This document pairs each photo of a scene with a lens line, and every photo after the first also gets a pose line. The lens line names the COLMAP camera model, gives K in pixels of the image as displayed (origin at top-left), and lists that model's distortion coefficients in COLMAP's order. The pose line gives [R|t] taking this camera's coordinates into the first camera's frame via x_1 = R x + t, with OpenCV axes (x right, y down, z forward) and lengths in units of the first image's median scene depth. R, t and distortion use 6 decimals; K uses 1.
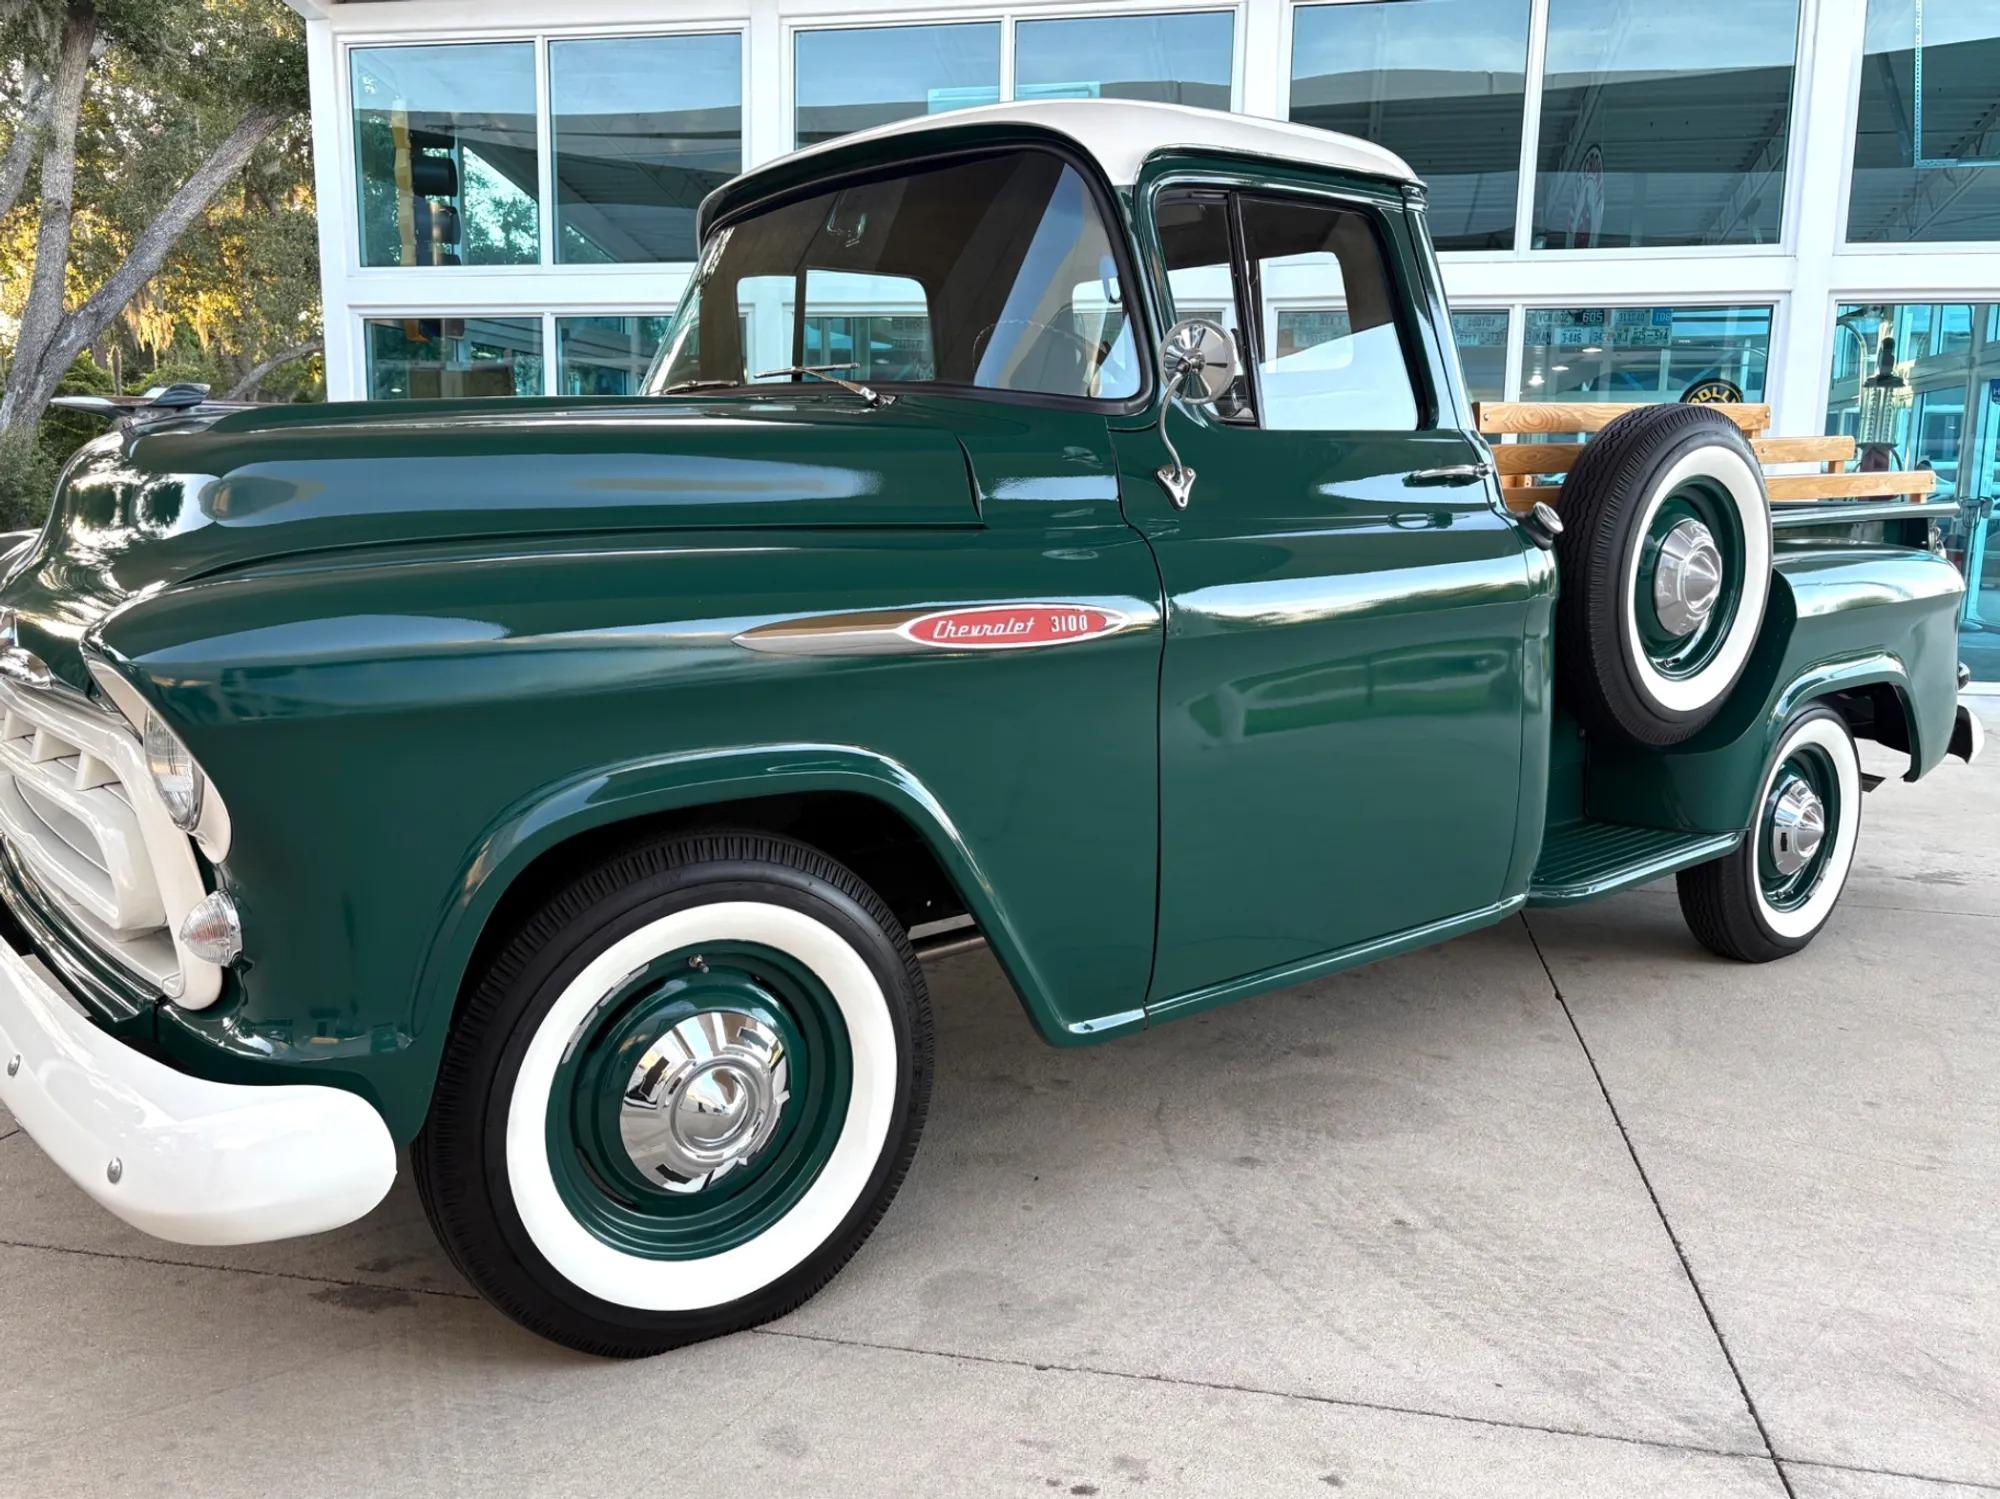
lens RADIAL K [[1608.8, 0, 975.4], [0, 1608.8, 746.5], [0, 0, 1]] dist [0.026546, -0.007430]
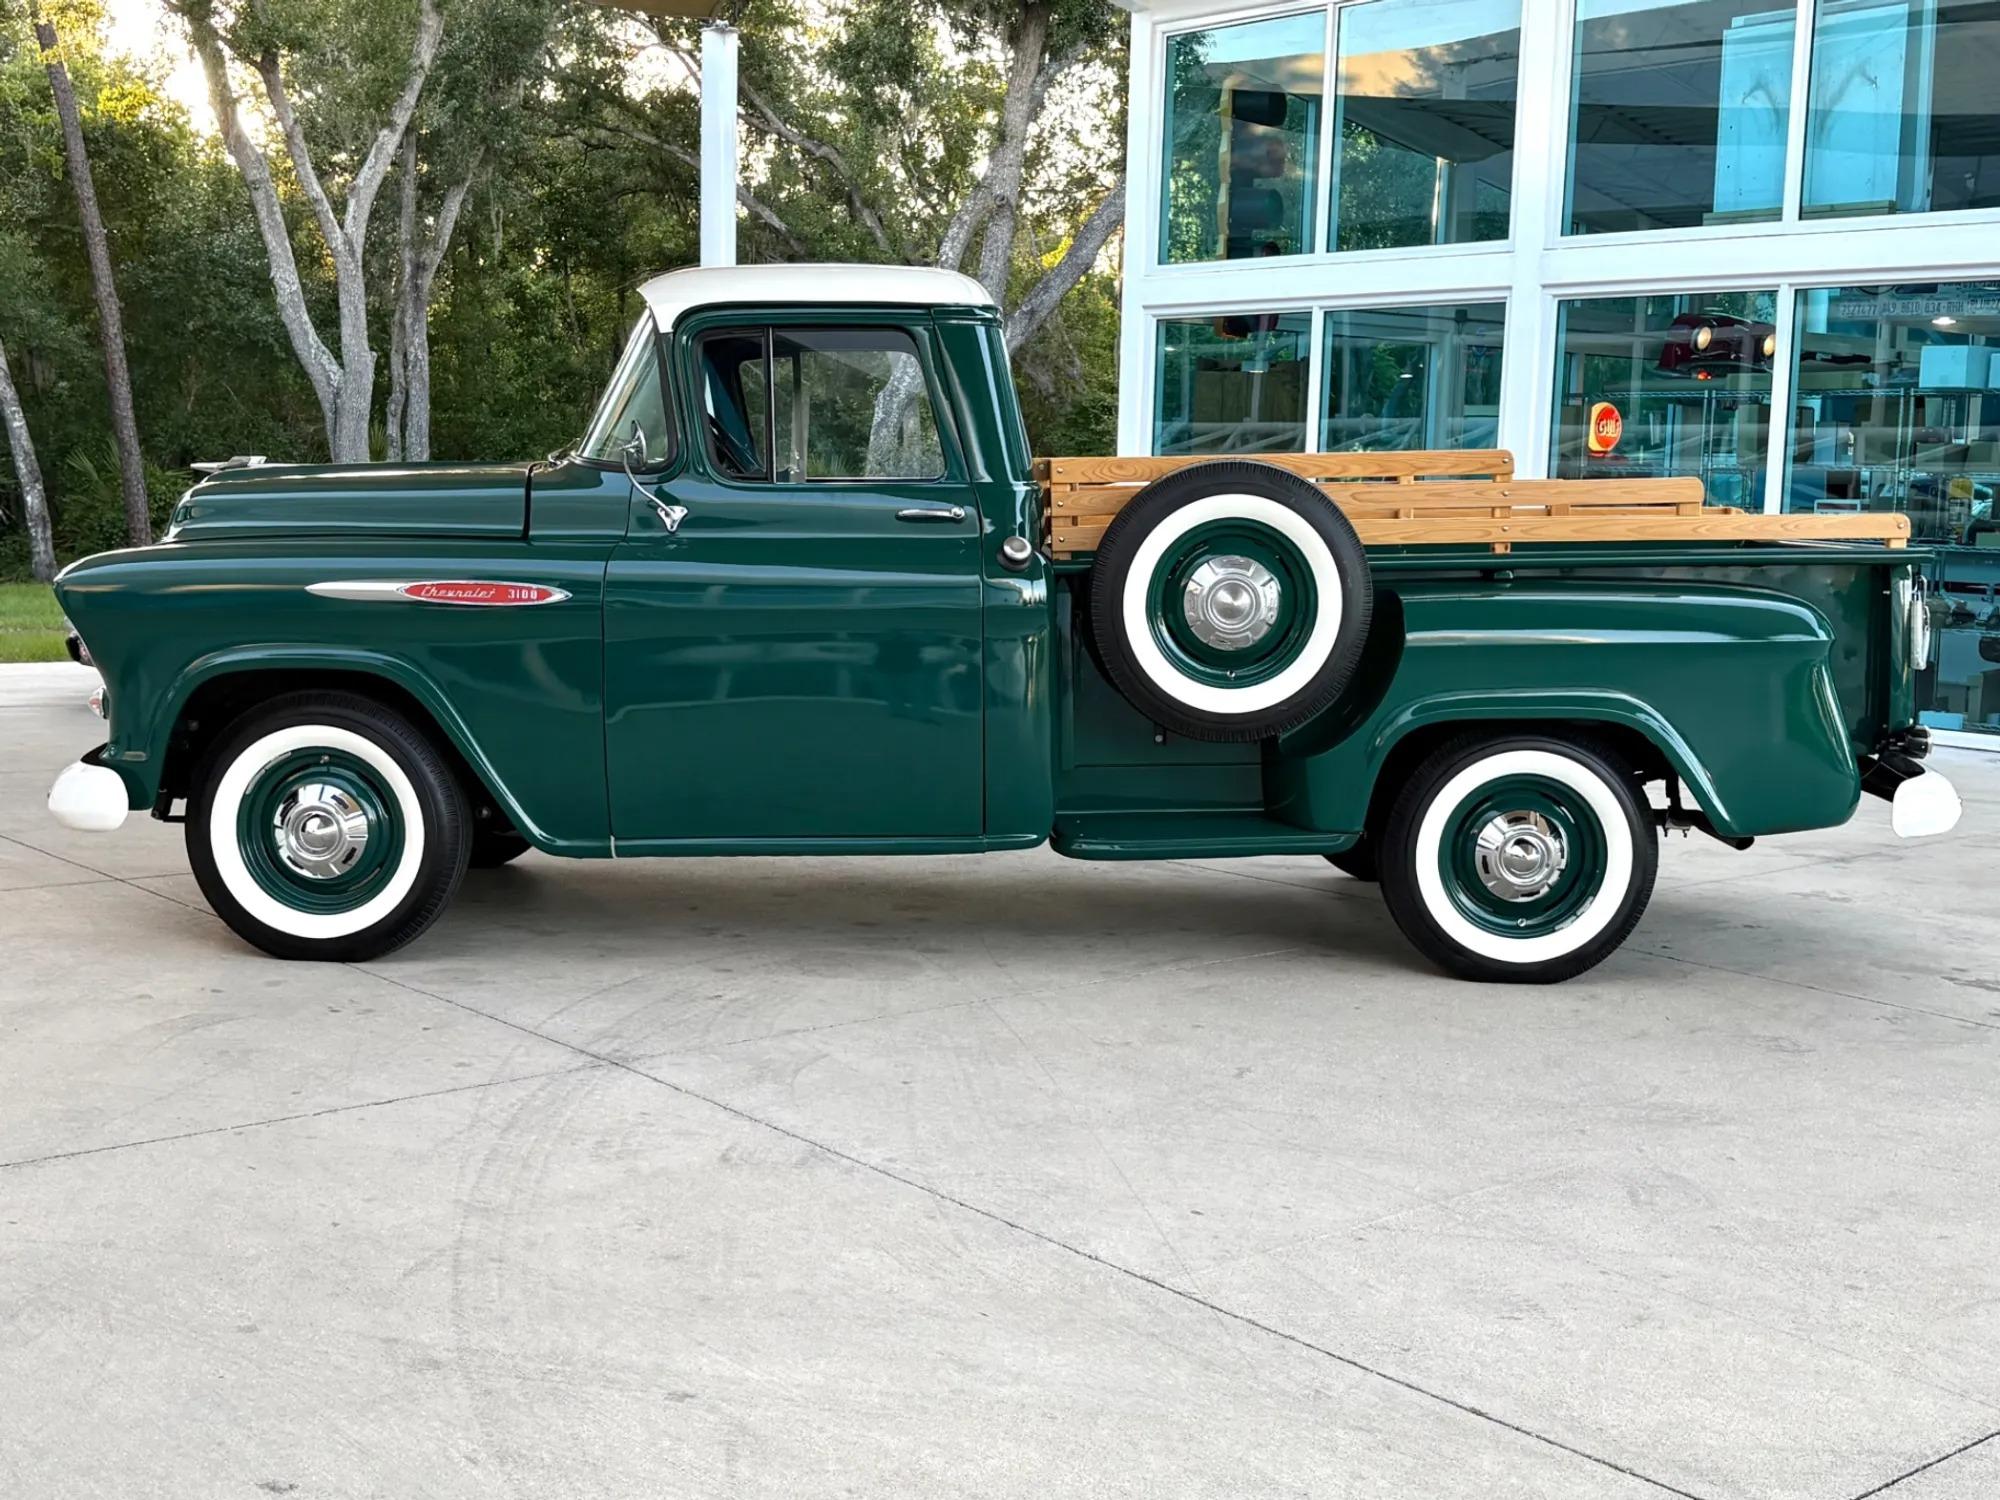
lens RADIAL K [[2397.0, 0, 1001.5], [0, 2397.0, 744.0], [0, 0, 1]] dist [0.210767, -0.721675]
pose [[0.796890, 0.076109, -0.599311, 1.374958], [-0.108251, 0.993966, -0.017711, 0.050315], [0.594346, 0.078990, 0.800321, -0.521079]]
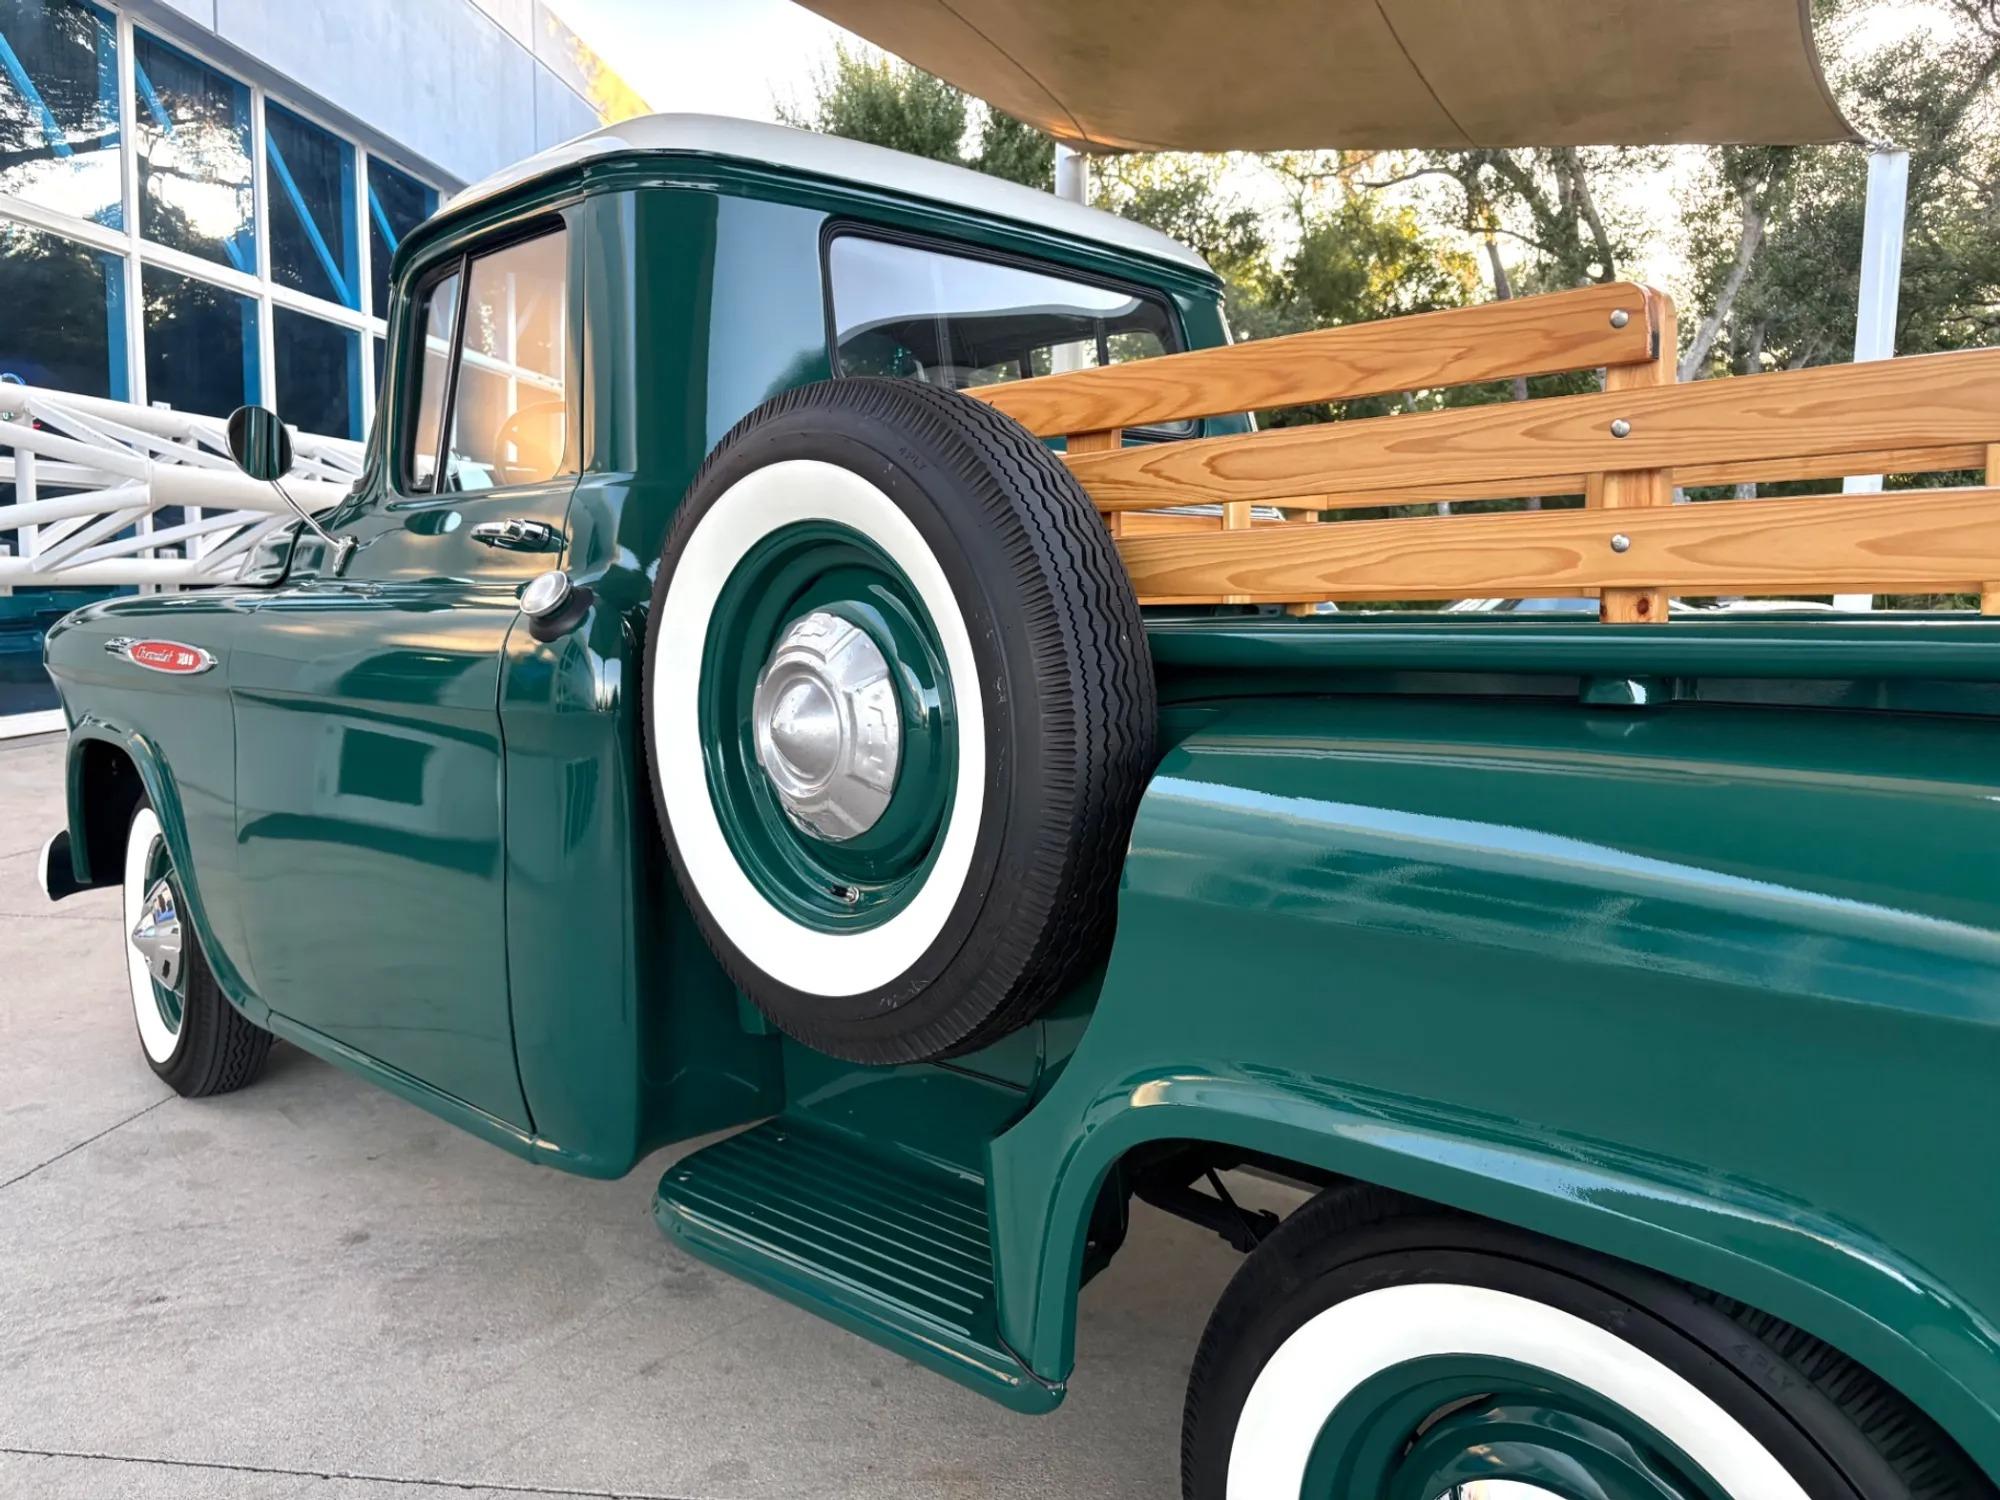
lens RADIAL K [[1521.4, 0, 993.4], [0, 1521.4, 737.9], [0, 0, 1]] dist [0.057688, -0.065118]
pose [[0.122359, 0.095883, -0.987844, 0.904926], [-0.170045, 0.982630, 0.074314, -0.143514], [0.977810, 0.158884, 0.136538, 0.981050]]
